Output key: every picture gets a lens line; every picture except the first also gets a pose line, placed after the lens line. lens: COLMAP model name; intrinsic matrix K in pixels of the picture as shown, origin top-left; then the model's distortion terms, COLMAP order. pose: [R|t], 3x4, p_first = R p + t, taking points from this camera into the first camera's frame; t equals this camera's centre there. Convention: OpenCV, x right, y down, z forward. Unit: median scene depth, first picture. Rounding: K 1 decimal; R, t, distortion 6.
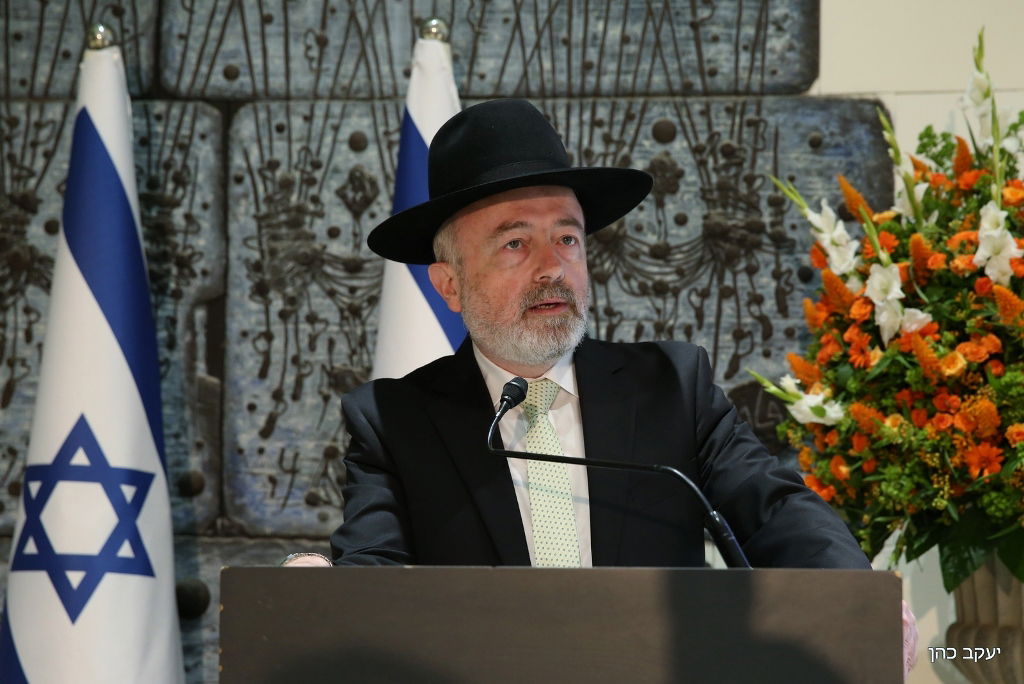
lens RADIAL K [[2069.8, 0, 542.1], [0, 2069.8, 369.8], [0, 0, 1]] dist [0.209171, 0.101338]
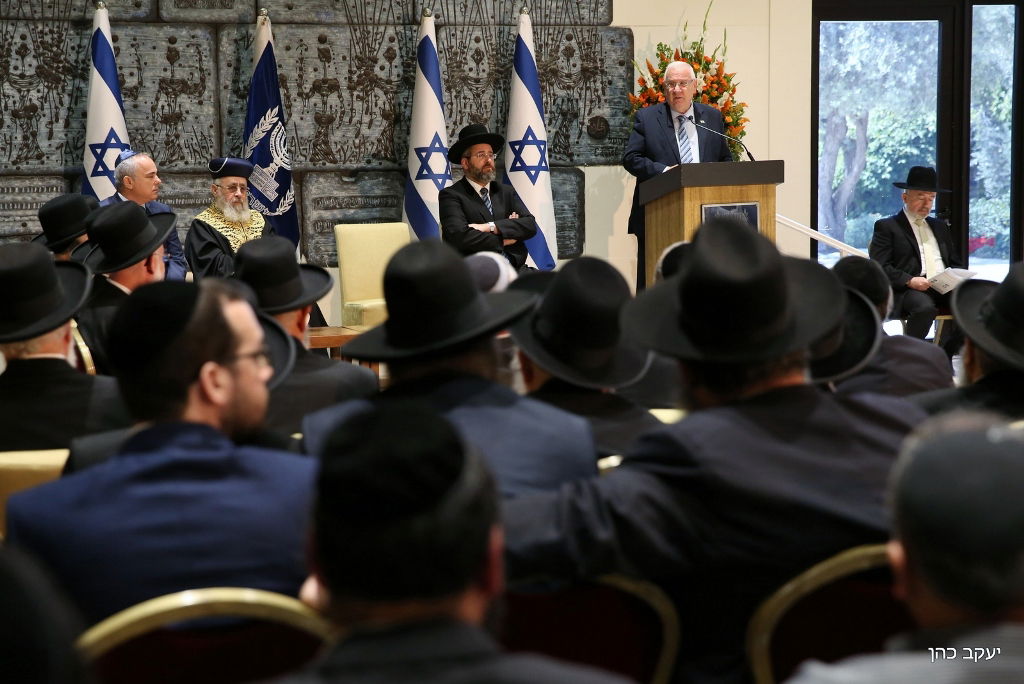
lens RADIAL K [[2096.1, 0, 469.5], [0, 2096.1, 361.5], [0, 0, 1]] dist [0.185609, 0.302123]
pose [[0.891900, -0.072255, 0.446423, -1.550181], [0.000435, 0.987290, 0.158927, -0.136291], [-0.452232, -0.141552, 0.880596, -1.841743]]
